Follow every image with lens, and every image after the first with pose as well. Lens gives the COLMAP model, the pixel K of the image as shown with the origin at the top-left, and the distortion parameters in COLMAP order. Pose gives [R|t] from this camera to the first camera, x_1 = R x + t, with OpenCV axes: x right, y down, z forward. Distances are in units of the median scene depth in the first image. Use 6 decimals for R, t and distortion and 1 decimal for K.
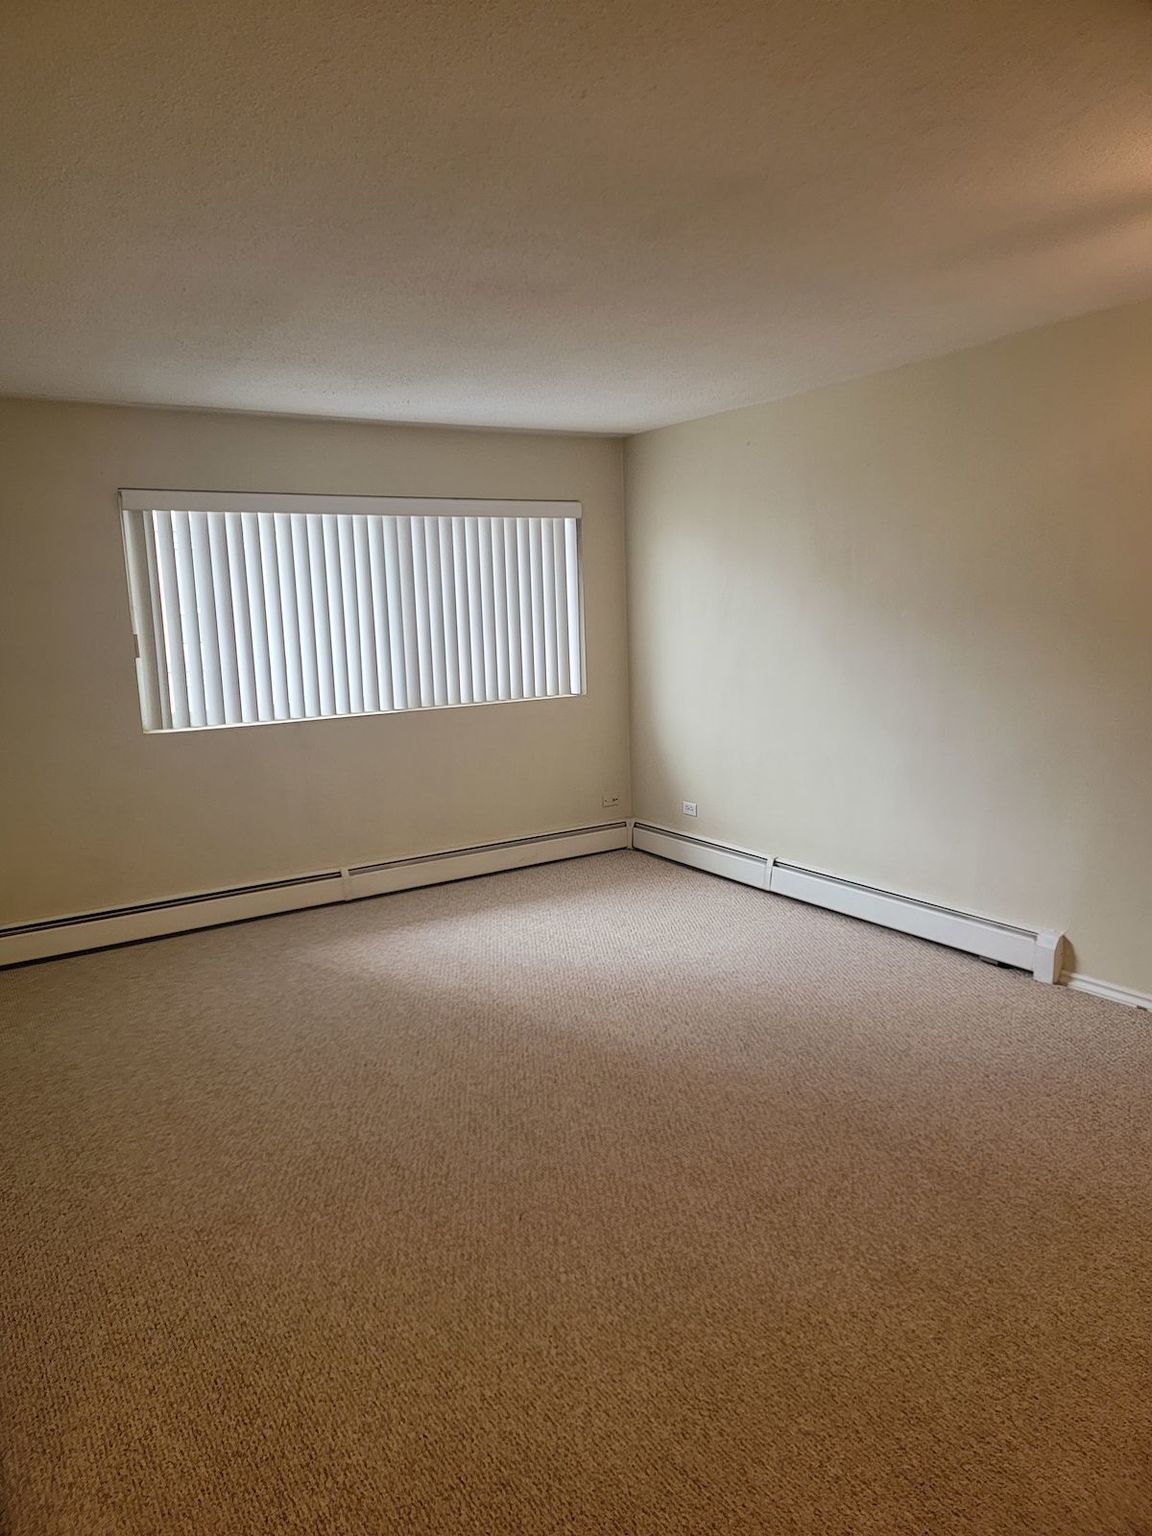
lens RADIAL K [[1061.7, 0, 555.3], [0, 1061.7, 770.2], [0, 0, 1]] dist [0.078248, -0.047027]
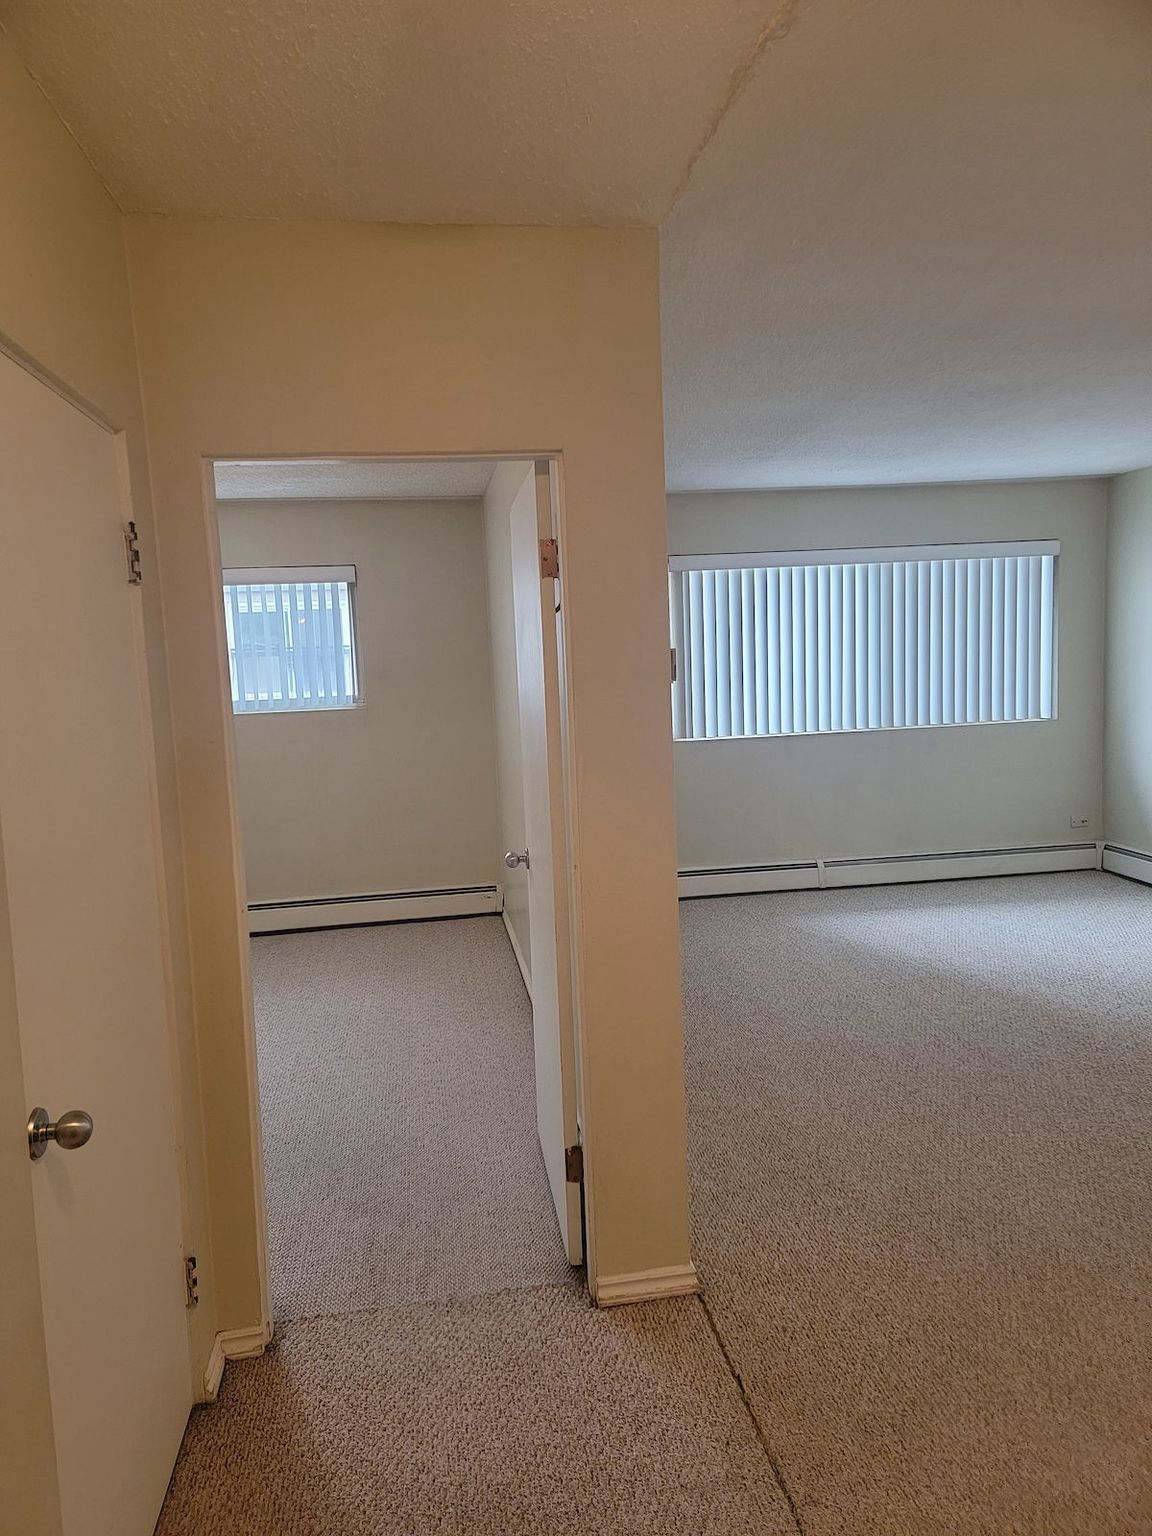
lens RADIAL K [[1061.7, 0, 555.3], [0, 1061.7, 770.2], [0, 0, 1]] dist [0.078248, -0.047027]
pose [[0.915128, 0.037065, -0.401457, 0.006702], [-0.050271, 0.998484, -0.022408, 0.041856], [0.400018, 0.040687, 0.915604, -0.268771]]
